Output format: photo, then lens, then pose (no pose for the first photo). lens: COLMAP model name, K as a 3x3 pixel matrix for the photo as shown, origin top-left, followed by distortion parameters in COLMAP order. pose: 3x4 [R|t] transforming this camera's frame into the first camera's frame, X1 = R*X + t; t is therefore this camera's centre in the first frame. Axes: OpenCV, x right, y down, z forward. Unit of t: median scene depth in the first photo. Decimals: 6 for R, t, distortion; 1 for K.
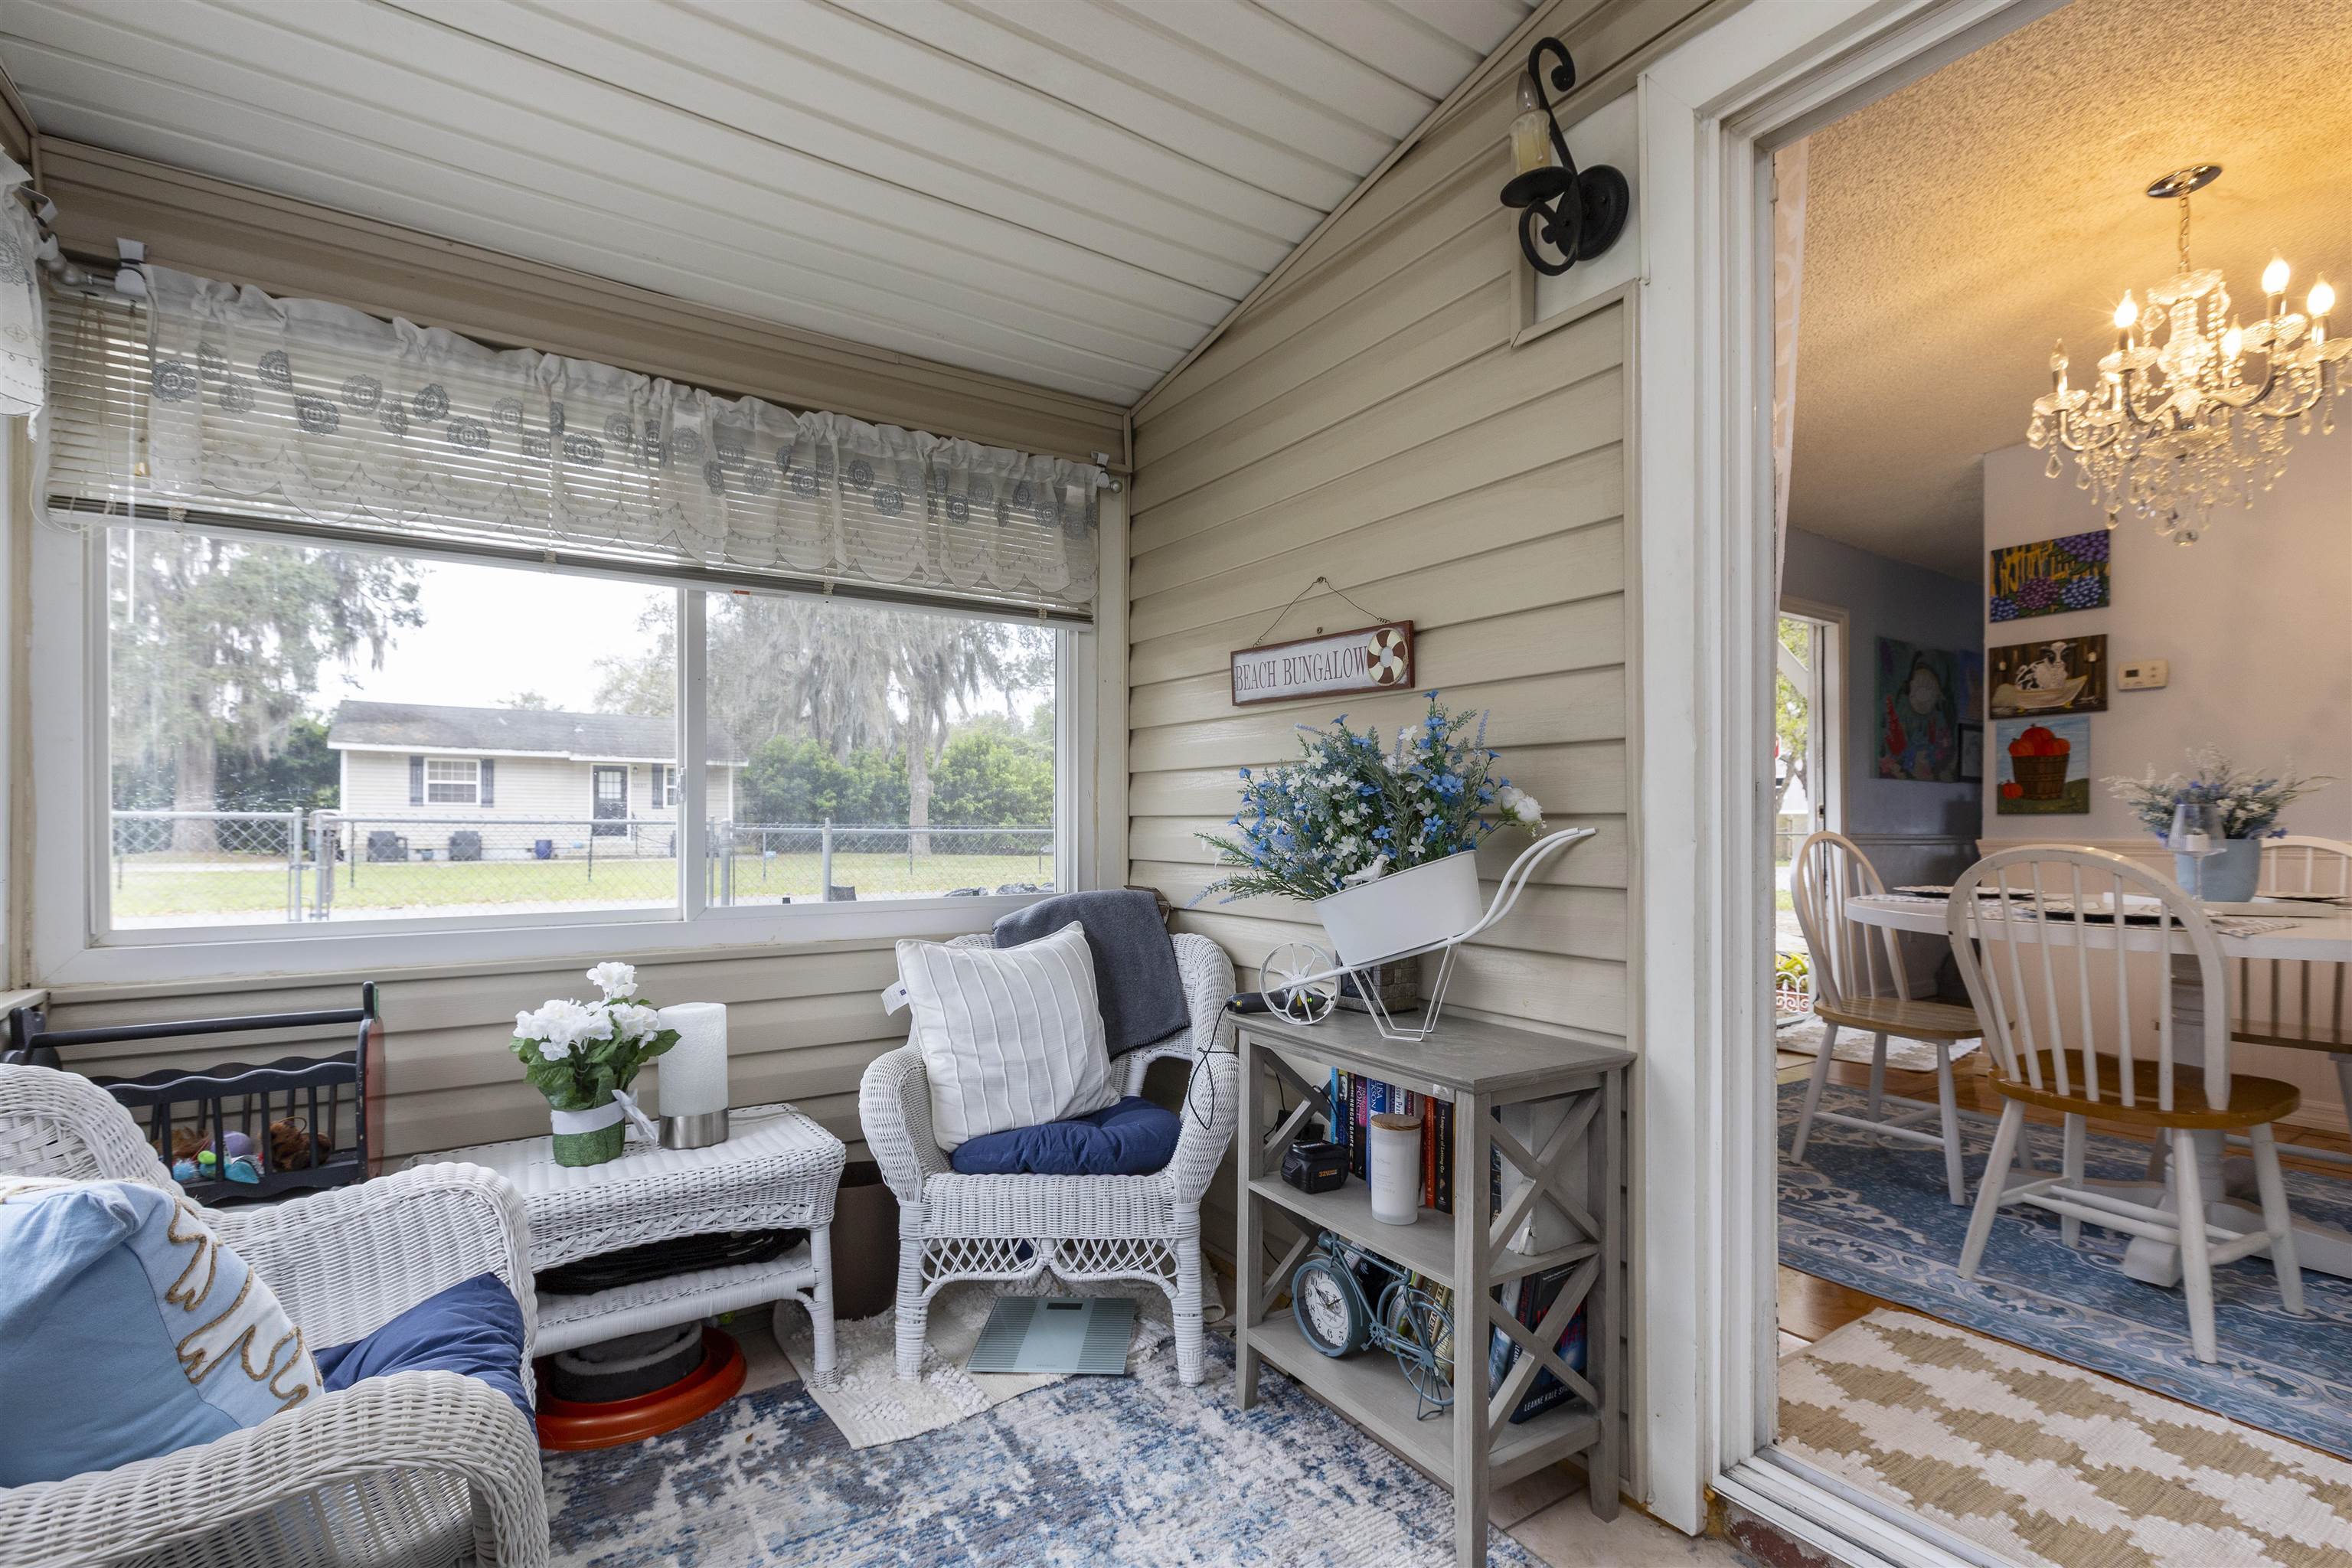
lens RADIAL K [[1057.0, 0, 1187.2], [0, 1057.0, 825.8], [0, 0, 1]] dist [-0.000177, -0.000800]
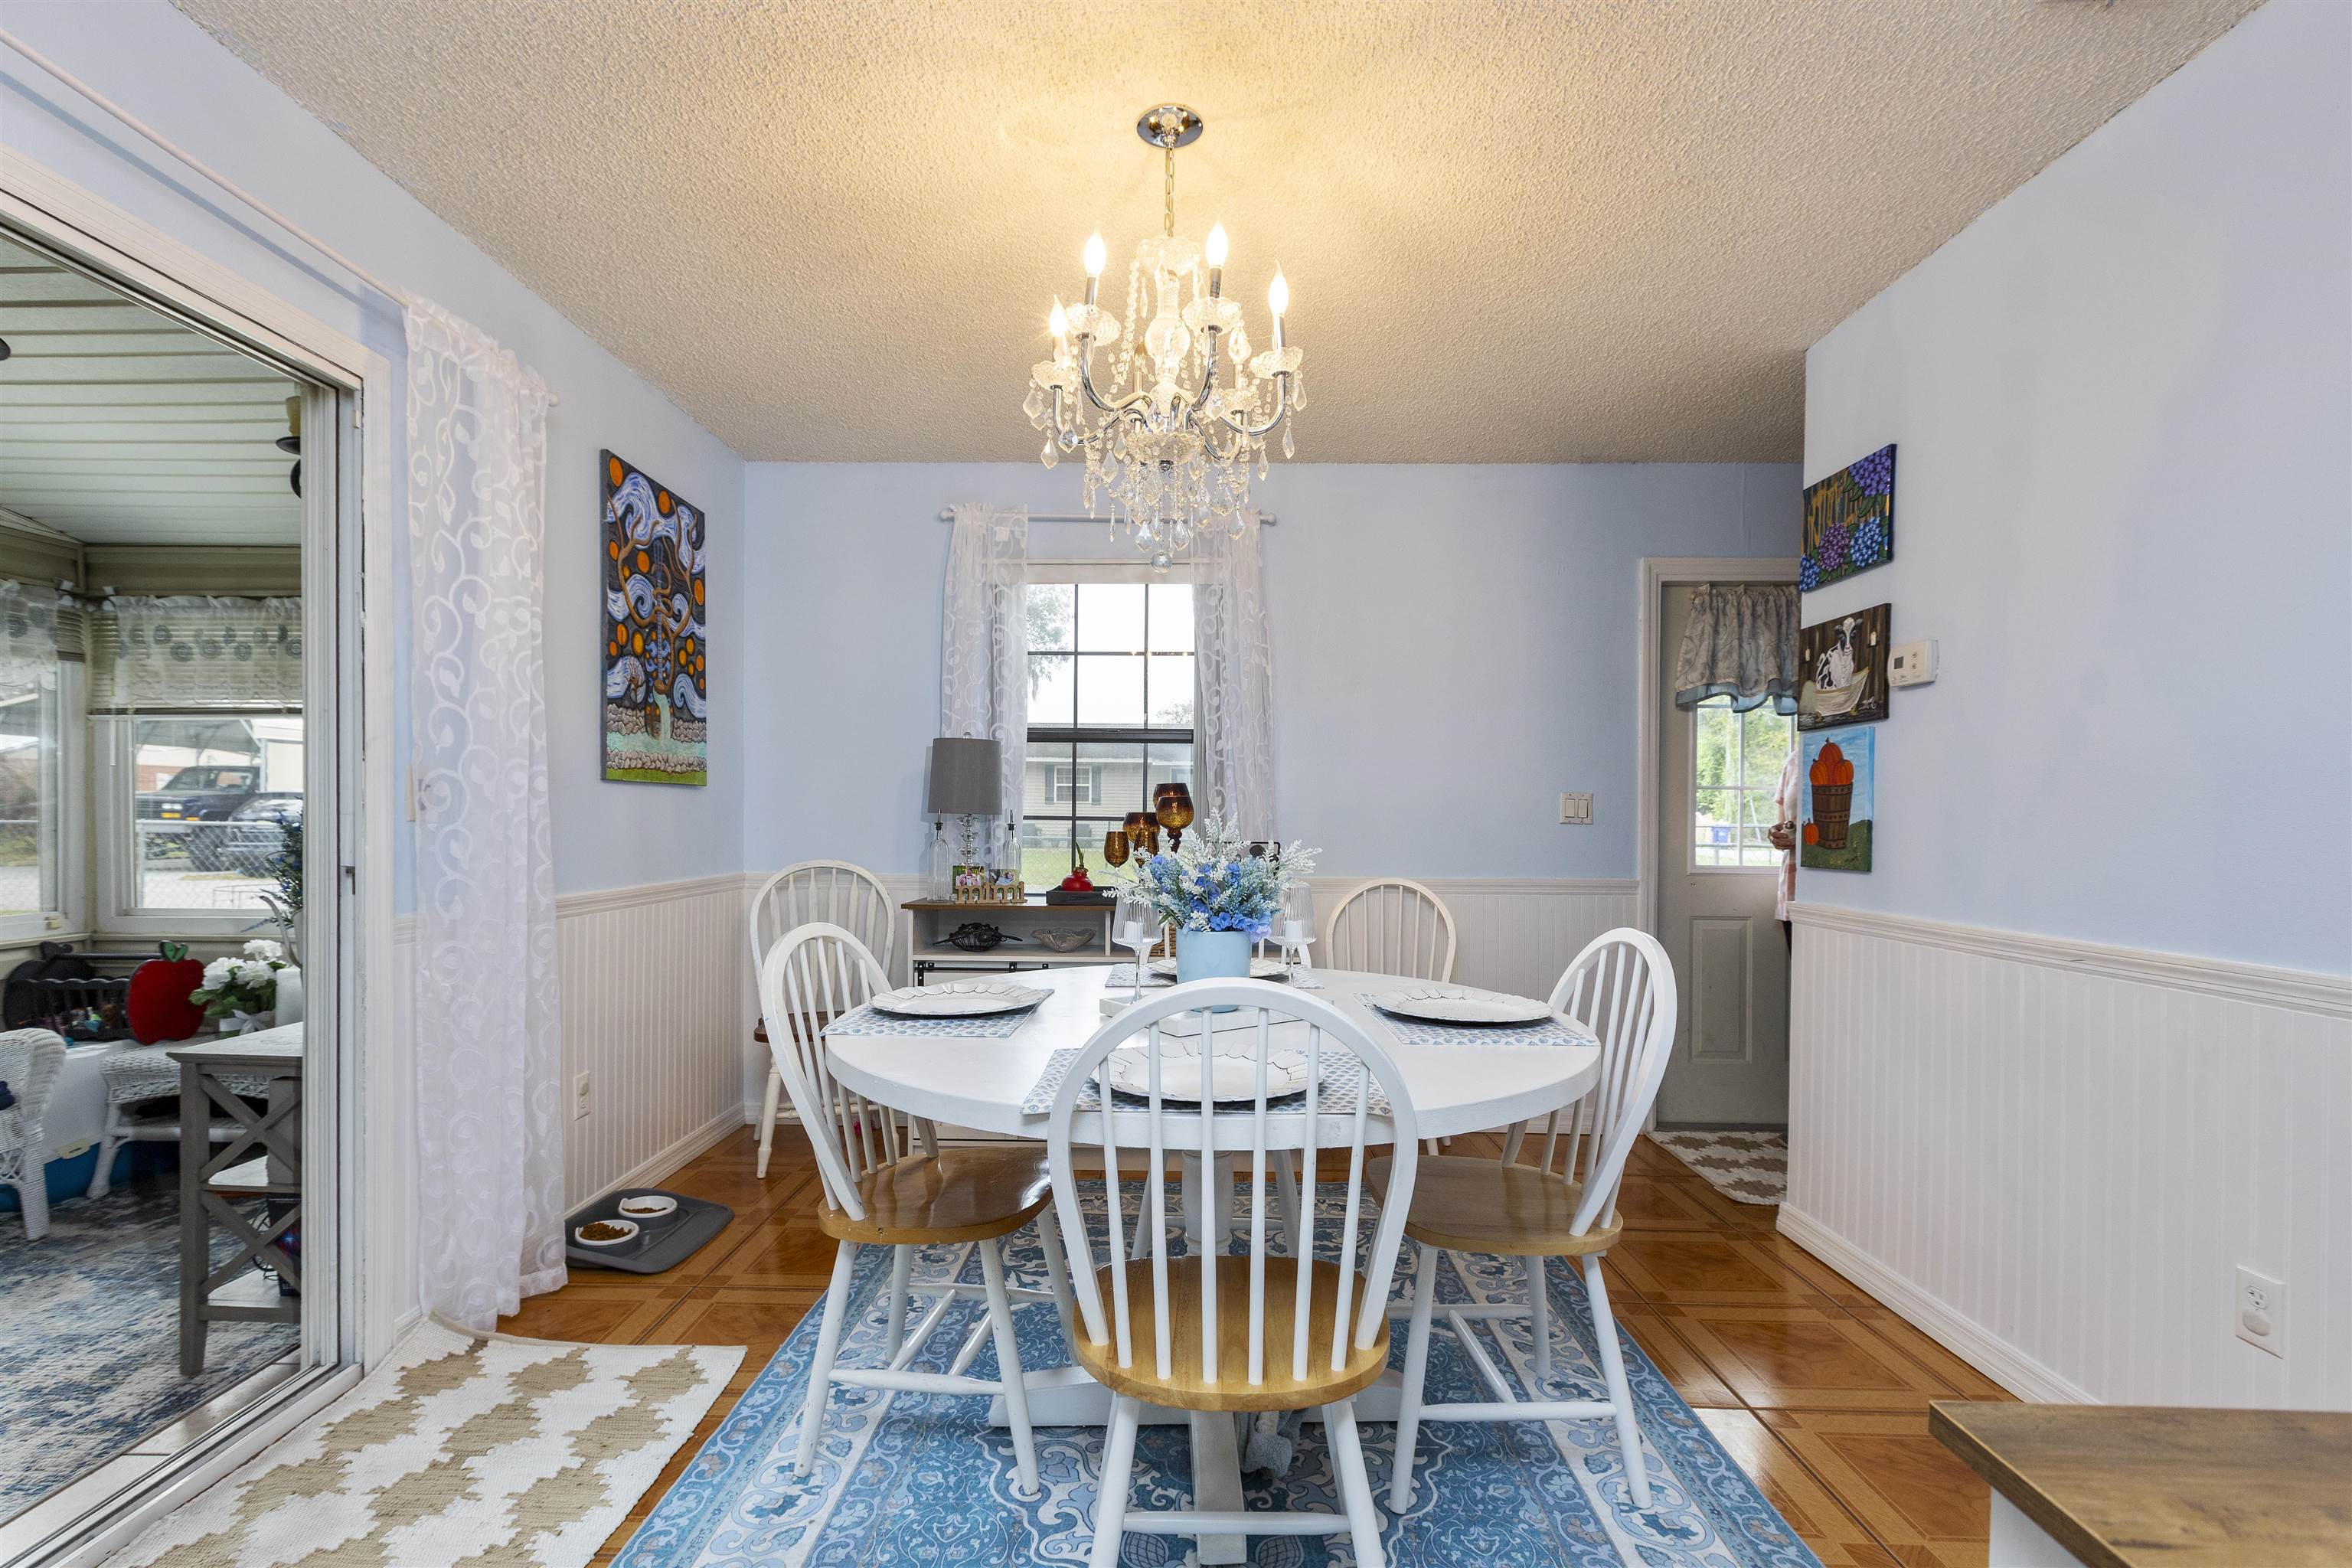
lens RADIAL K [[1057.0, 0, 1181.4], [0, 1057.0, 828.3], [0, 0, 1]] dist [-0.000177, -0.000800]
pose [[0.826192, 0.012633, -0.563247, 0.860204], [-0.005749, 0.999886, 0.013993, -0.046039], [0.563359, -0.008322, 0.826170, 0.195987]]
